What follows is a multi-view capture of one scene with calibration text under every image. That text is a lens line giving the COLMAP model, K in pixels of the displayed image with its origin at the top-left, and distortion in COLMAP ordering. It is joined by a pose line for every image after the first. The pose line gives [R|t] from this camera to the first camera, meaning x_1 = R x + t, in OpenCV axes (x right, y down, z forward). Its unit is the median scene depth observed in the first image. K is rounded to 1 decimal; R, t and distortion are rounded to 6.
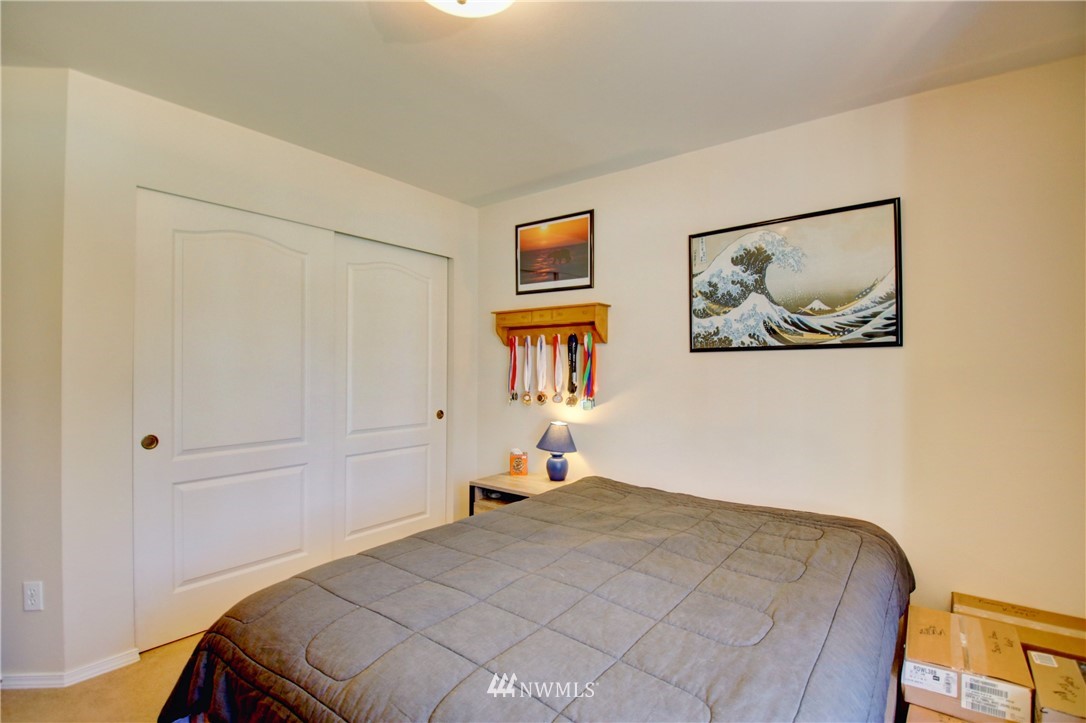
lens RADIAL K [[504.5, 0, 542.2], [0, 504.5, 366.1], [0, 0, 1]] dist [0.020068, -0.030741]
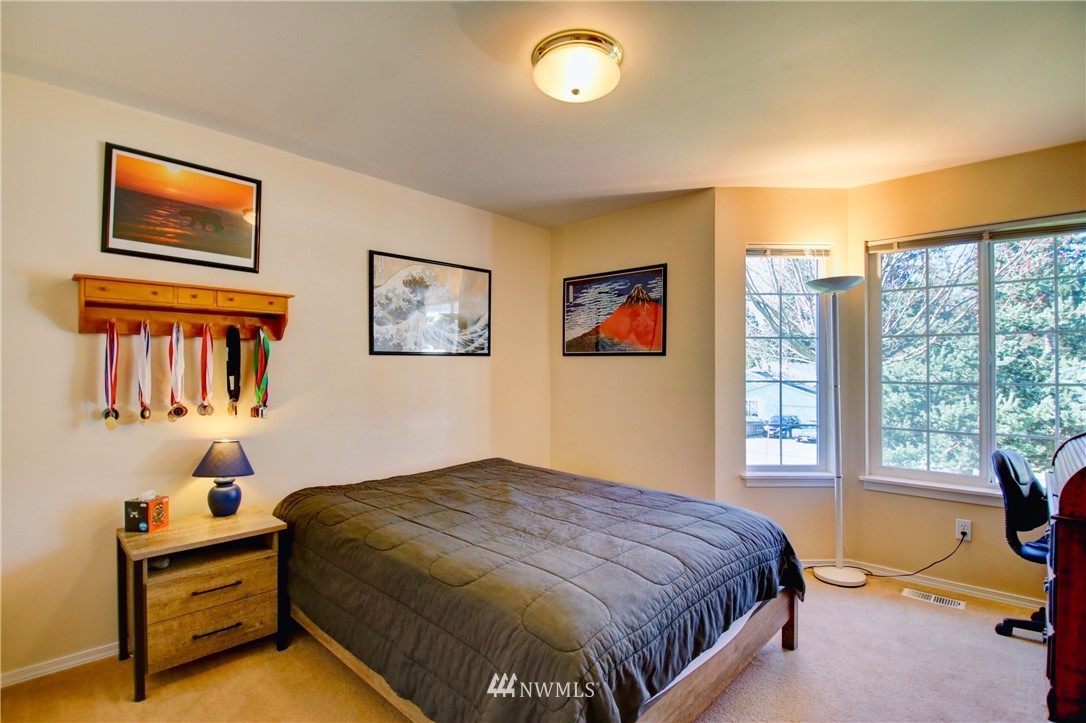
lens RADIAL K [[504.5, 0, 542.2], [0, 504.5, 366.1], [0, 0, 1]] dist [0.020068, -0.030741]
pose [[0.107208, 0.013232, 0.994149, -0.690403], [0.006177, 0.999883, -0.013974, 0.014851], [-0.994217, 0.007639, 0.107114, 0.442491]]
